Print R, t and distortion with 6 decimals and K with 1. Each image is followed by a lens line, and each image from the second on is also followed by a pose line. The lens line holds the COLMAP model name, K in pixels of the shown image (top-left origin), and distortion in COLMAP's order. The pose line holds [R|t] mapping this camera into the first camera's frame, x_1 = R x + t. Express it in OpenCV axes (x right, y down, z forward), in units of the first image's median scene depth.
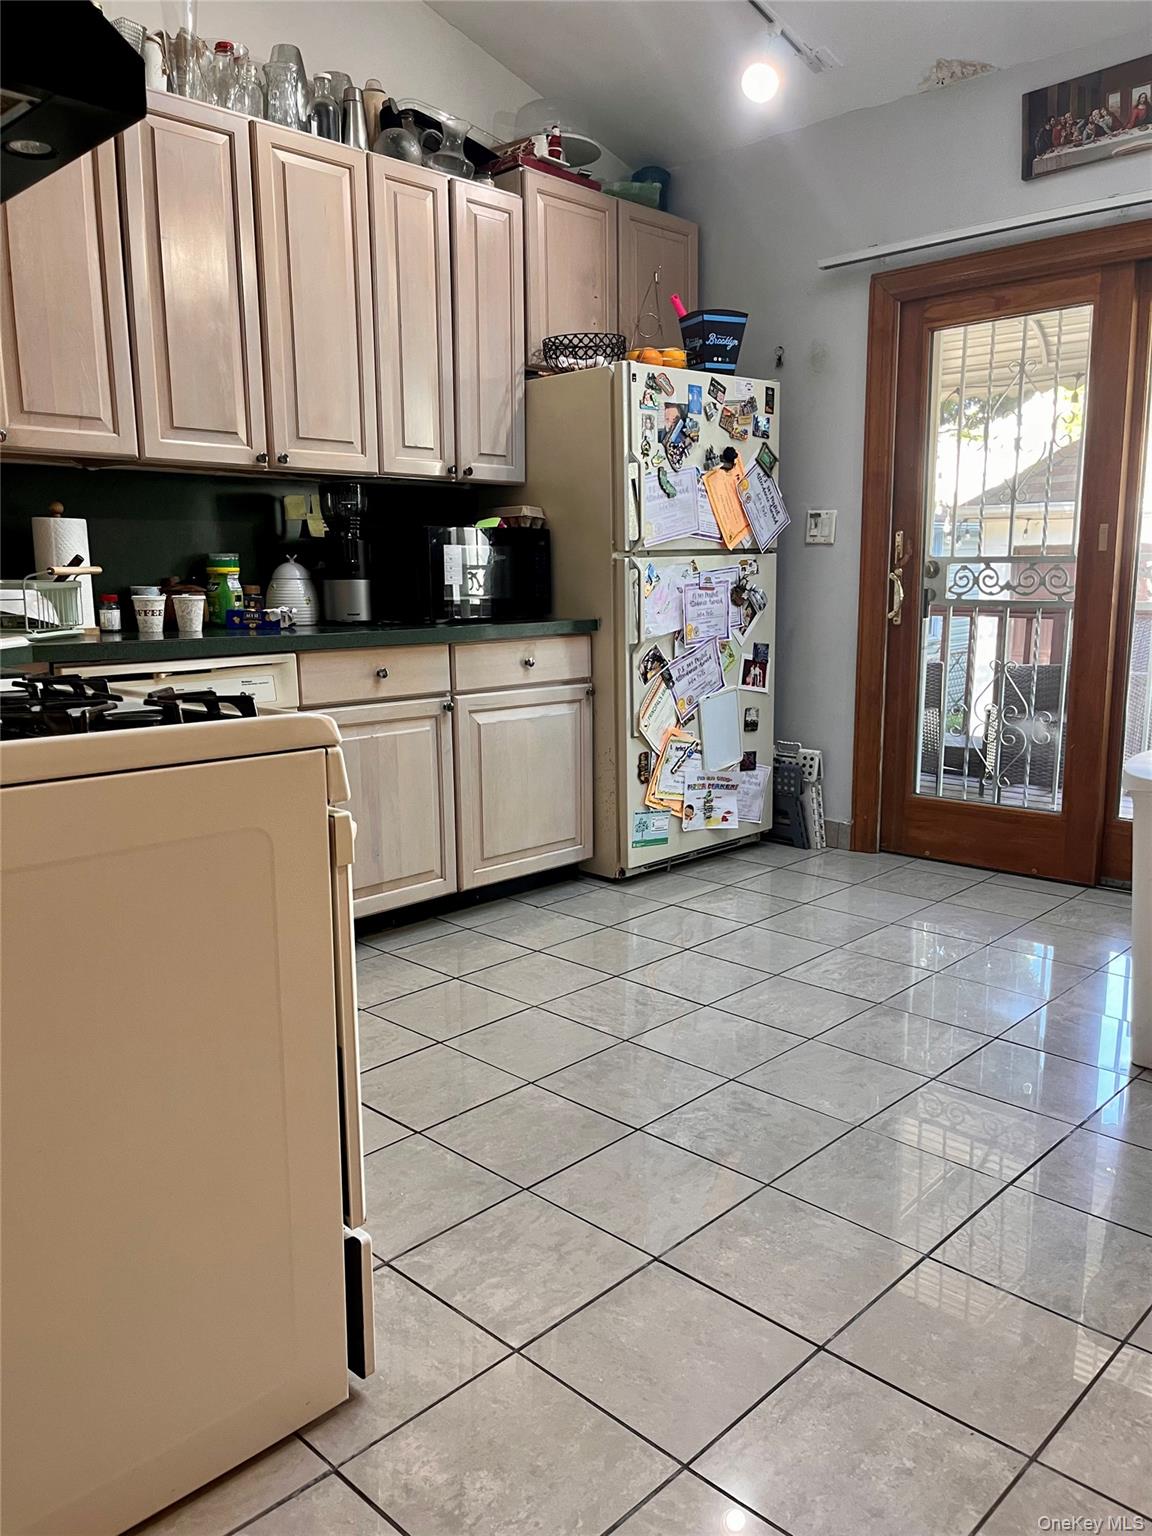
lens RADIAL K [[1161.6, 0, 575.9], [0, 1161.6, 774.3], [0, 0, 1]] dist [0.019242, -0.013959]
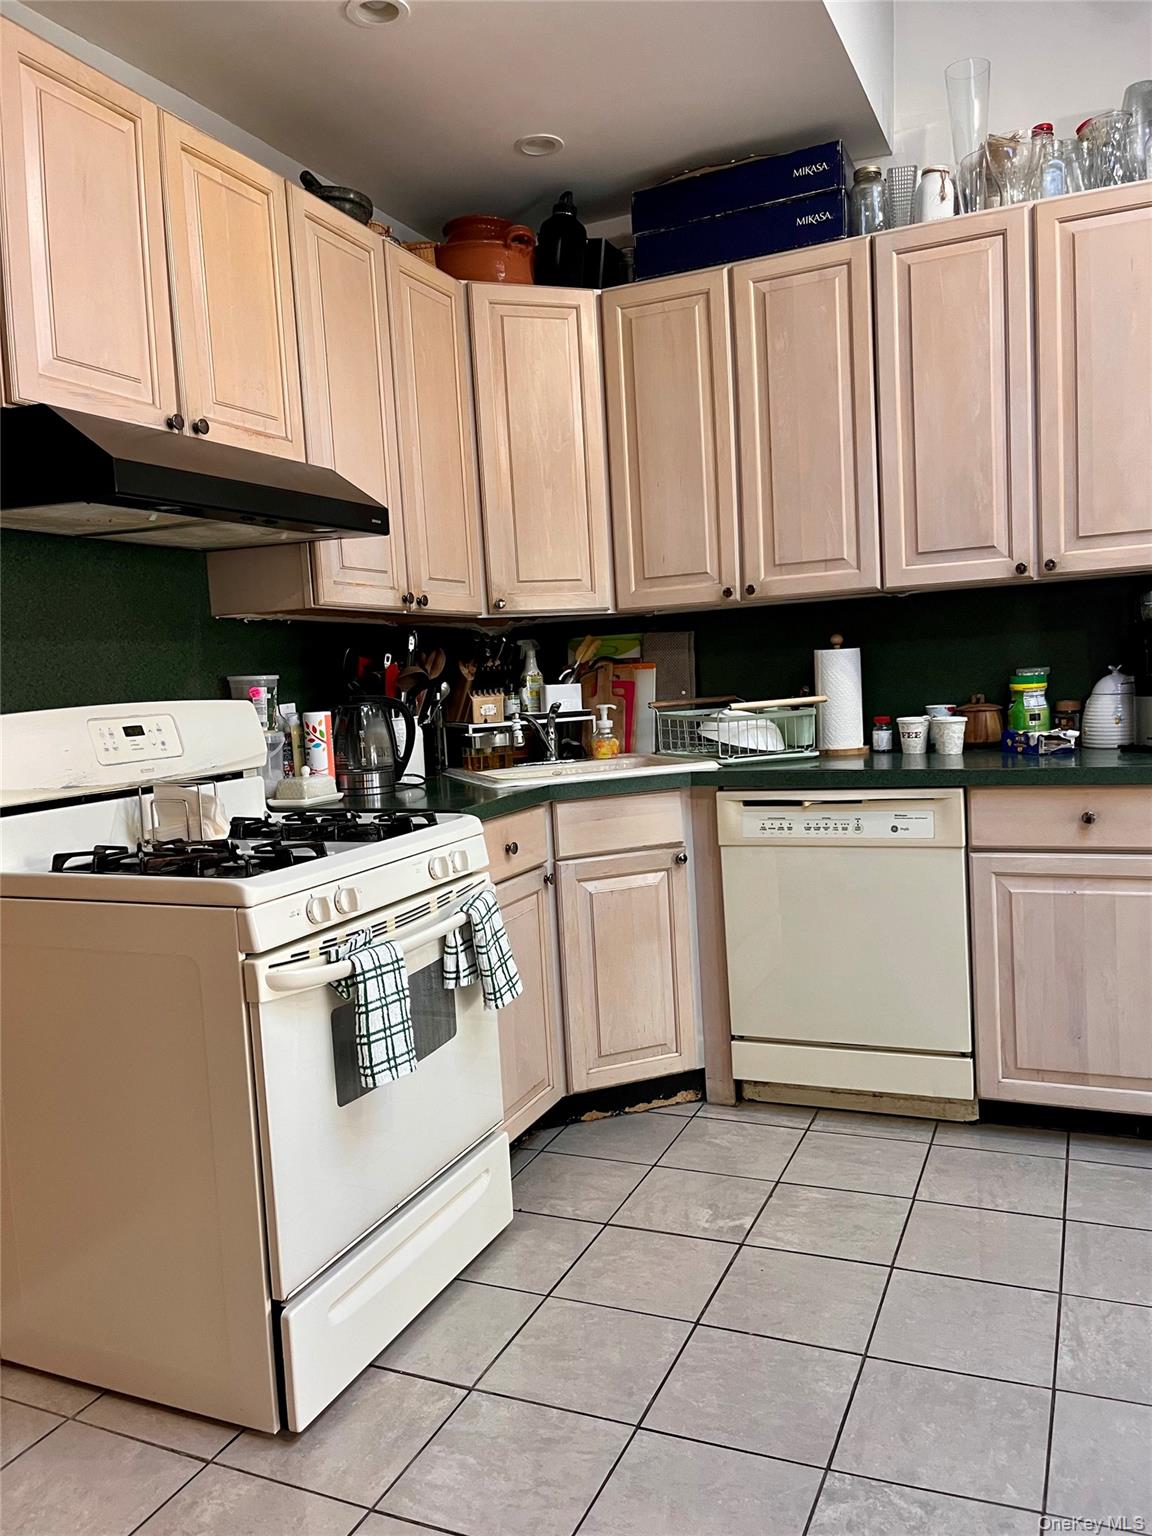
lens RADIAL K [[1161.6, 0, 572.5], [0, 1161.6, 762.4], [0, 0, 1]] dist [0.019242, -0.013959]
pose [[0.339613, 0.064512, -0.938350, 0.506669], [-0.104240, 0.994081, 0.030617, -0.120264], [0.934771, 0.087416, 0.344328, 0.397106]]
